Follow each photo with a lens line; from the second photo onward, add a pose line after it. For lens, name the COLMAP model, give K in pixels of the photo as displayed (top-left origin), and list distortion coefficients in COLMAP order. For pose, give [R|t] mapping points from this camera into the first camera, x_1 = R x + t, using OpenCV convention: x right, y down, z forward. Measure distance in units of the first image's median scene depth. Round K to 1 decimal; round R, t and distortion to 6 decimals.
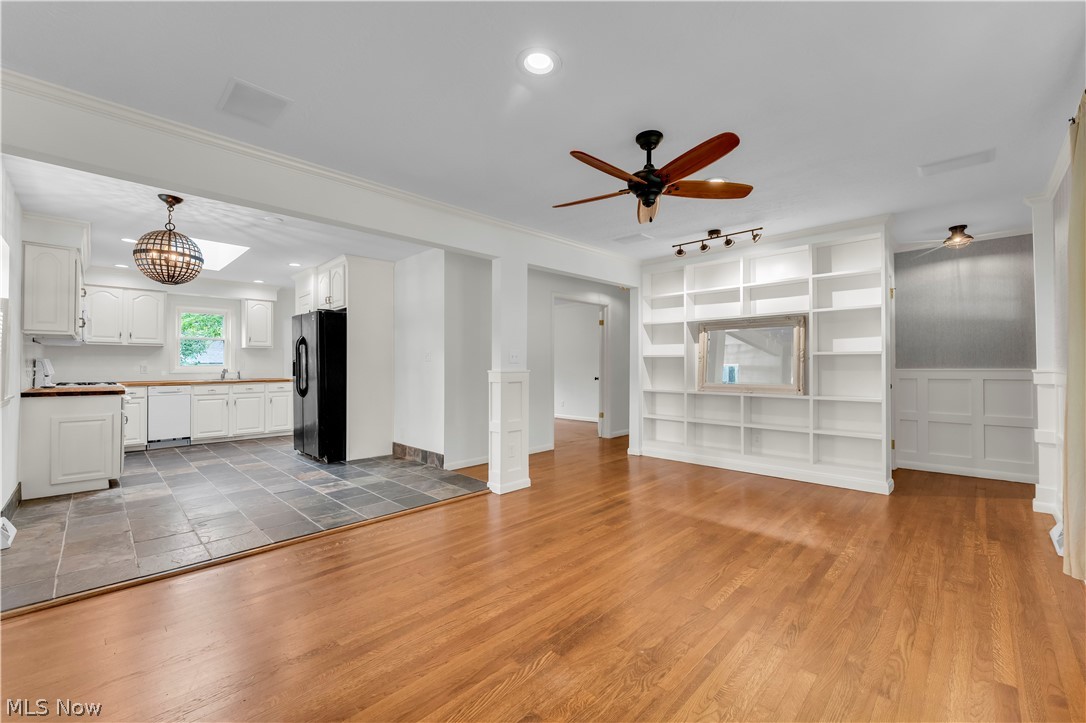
lens RADIAL K [[445.5, 0, 539.1], [0, 445.5, 362.0], [0, 0, 1]] dist [-0.000715, -0.000104]
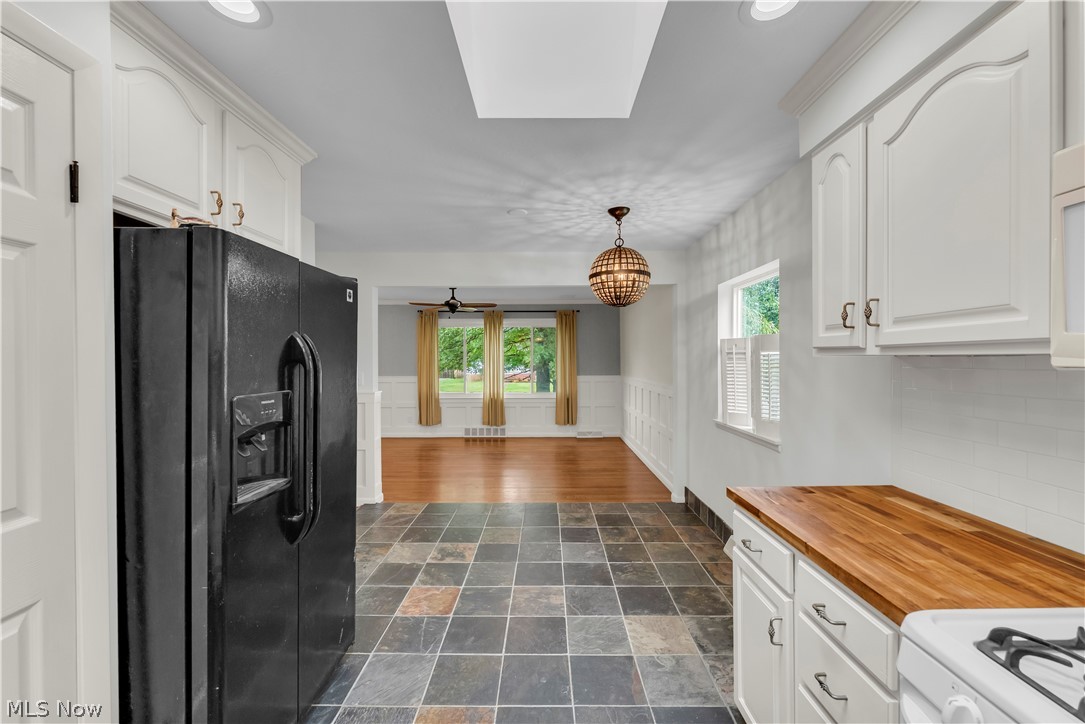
lens RADIAL K [[438.3, 0, 538.9], [0, 438.3, 361.1], [0, 0, 1]] dist [-0.001717, -0.000268]
pose [[-0.693766, -0.000792, 0.720200, -1.187954], [-0.001578, 0.999999, -0.000420, -0.056746], [-0.720199, -0.001428, -0.693766, 1.519103]]
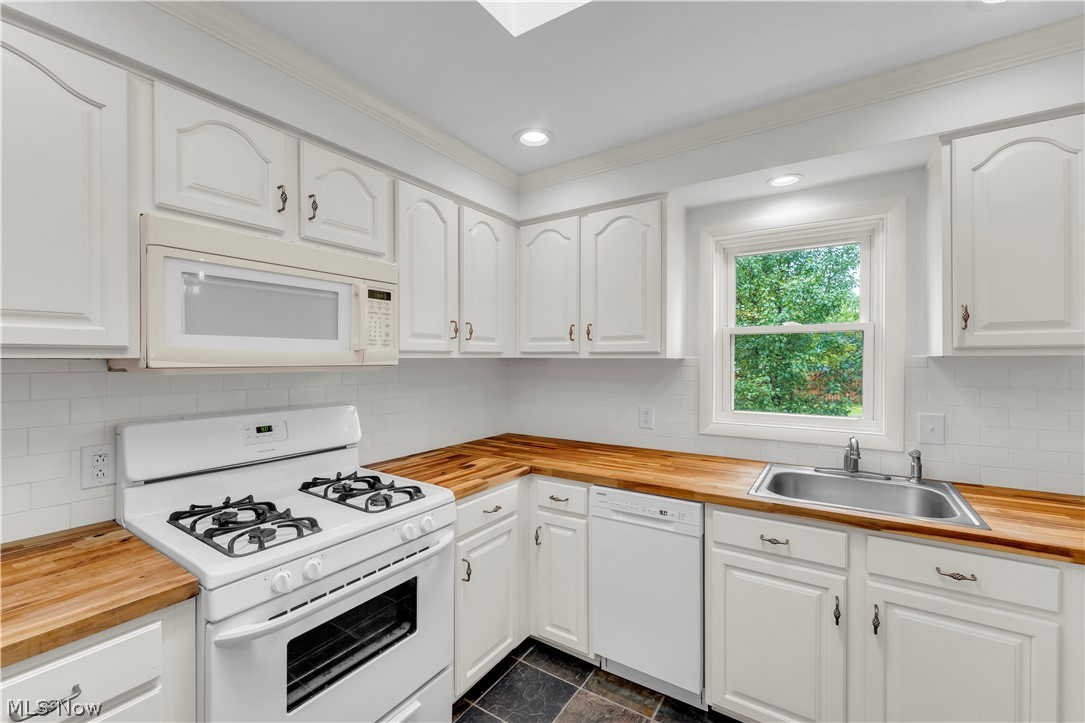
lens RADIAL K [[438.3, 0, 538.9], [0, 438.3, 360.6], [0, 0, 1]] dist [-0.001717, -0.000268]
pose [[0.180181, 0.001116, -0.983633, -0.878061], [0.007786, 0.999966, 0.002561, -0.058531], [0.983603, -0.008119, 0.180166, 1.391710]]
